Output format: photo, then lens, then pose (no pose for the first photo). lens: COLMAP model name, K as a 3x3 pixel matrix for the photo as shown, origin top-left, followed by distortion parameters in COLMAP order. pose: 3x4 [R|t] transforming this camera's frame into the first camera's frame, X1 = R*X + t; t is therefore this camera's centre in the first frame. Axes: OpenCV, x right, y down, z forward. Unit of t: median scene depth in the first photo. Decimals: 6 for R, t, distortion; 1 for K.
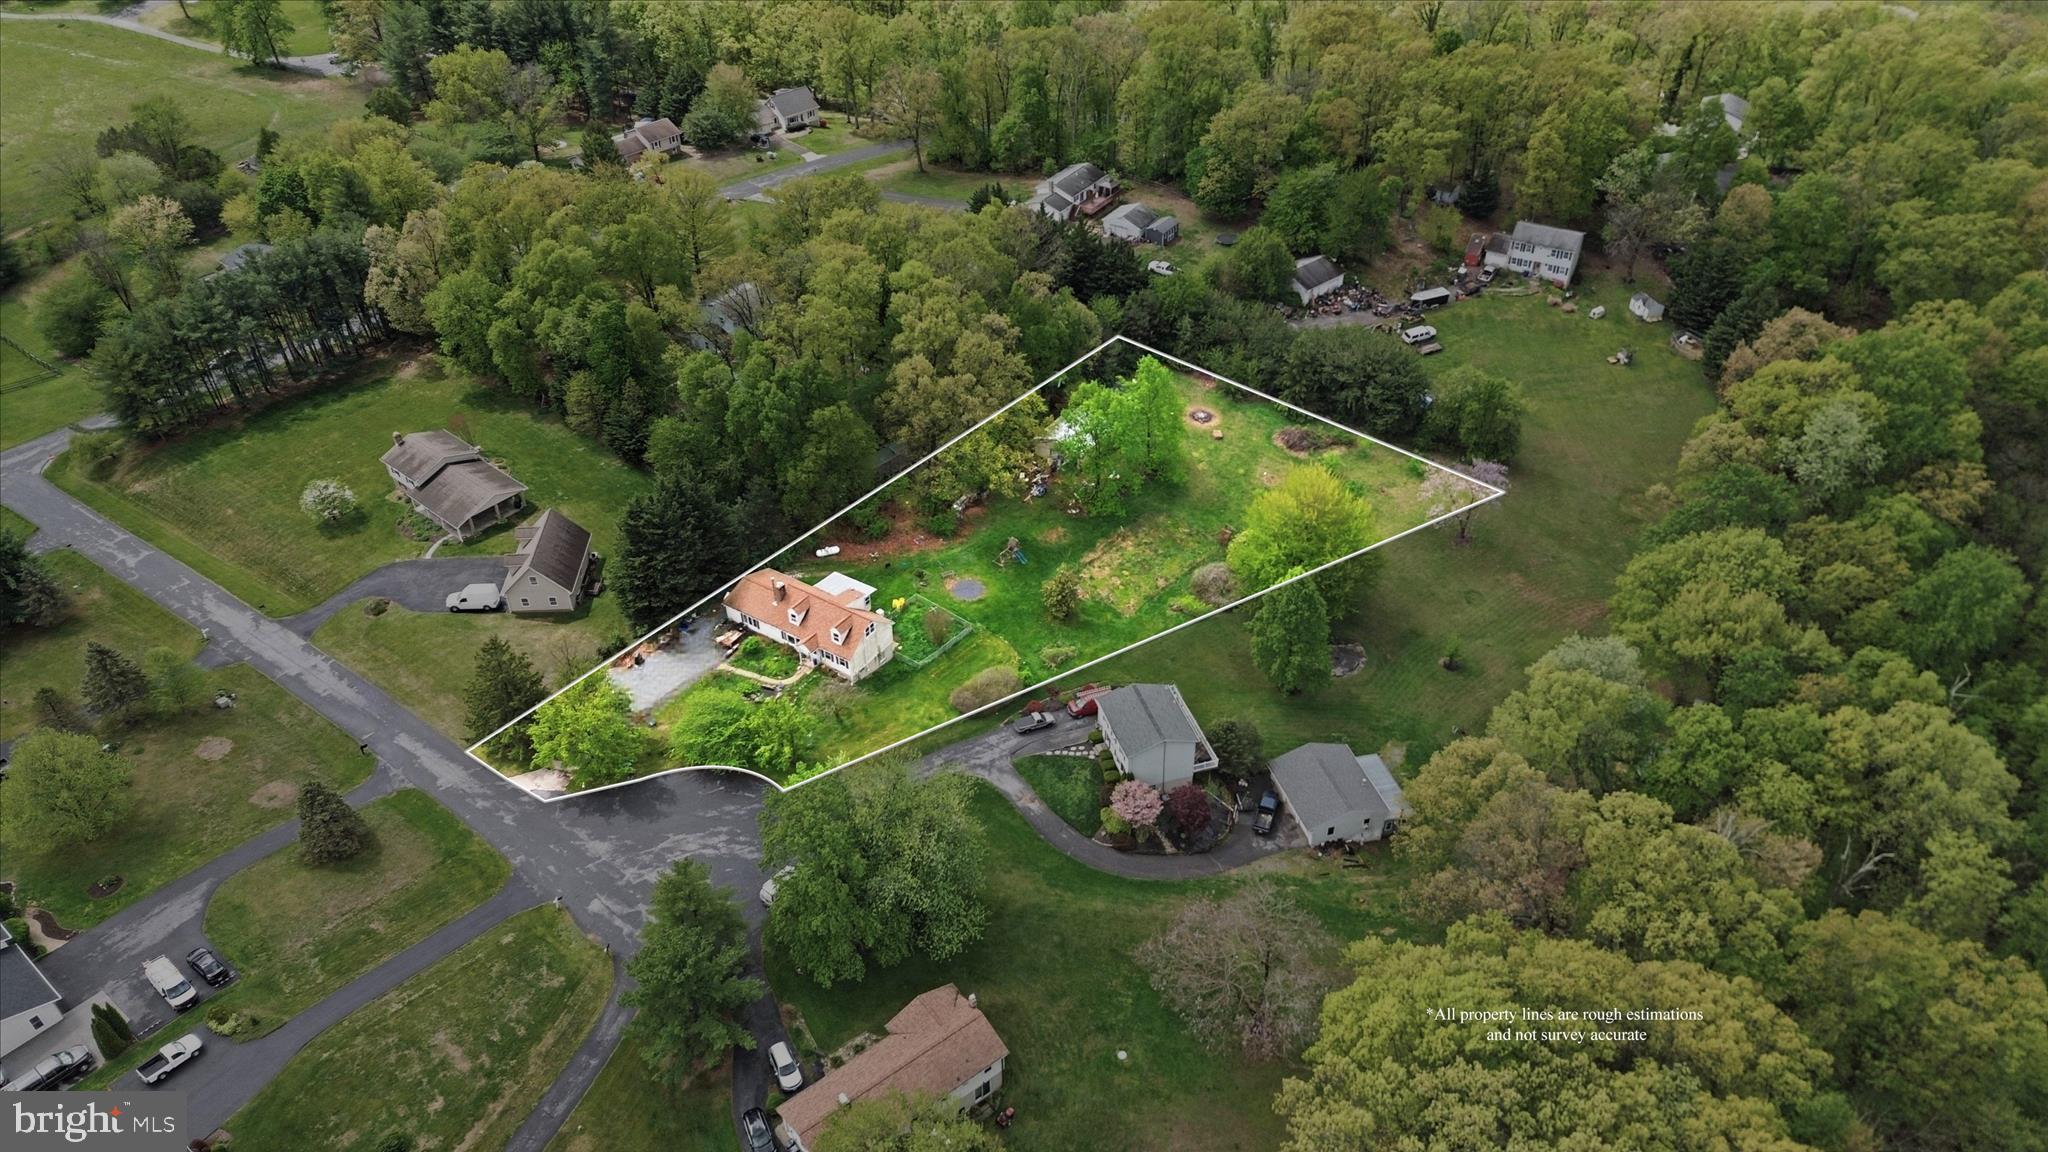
lens RADIAL K [[1648.4, 0, 1024.0], [0, 1648.4, 576.0], [0, 0, 1]] dist [0.000667, -0.000907]
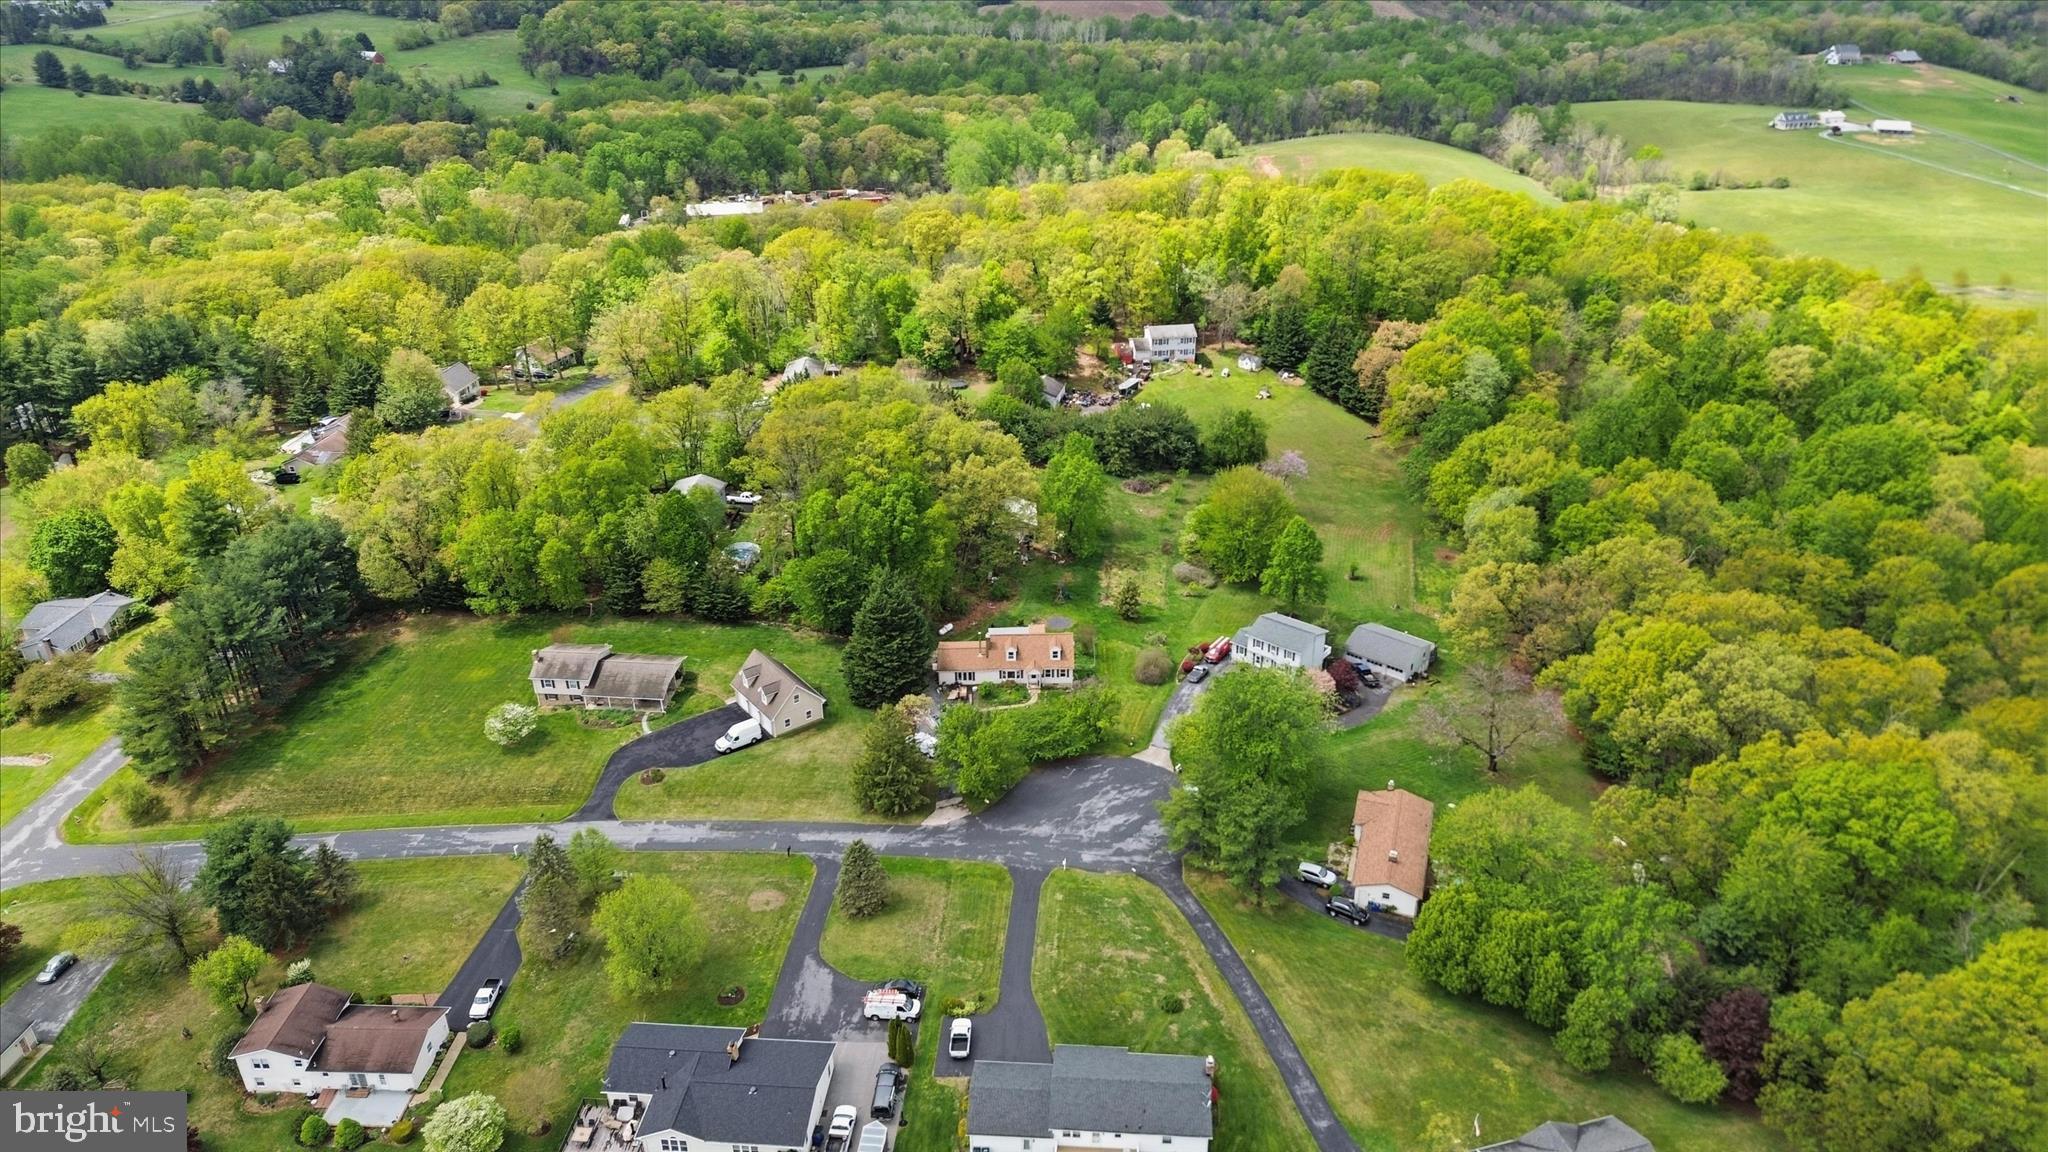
lens RADIAL K [[1648.4, 0, 1024.0], [0, 1648.4, 576.0], [0, 0, 1]] dist [0.000667, -0.000907]
pose [[0.794964, -0.249029, 0.553187, -0.617441], [0.343188, 0.936535, -0.071582, 0.046384], [-0.500254, 0.246752, 0.829976, -0.049609]]
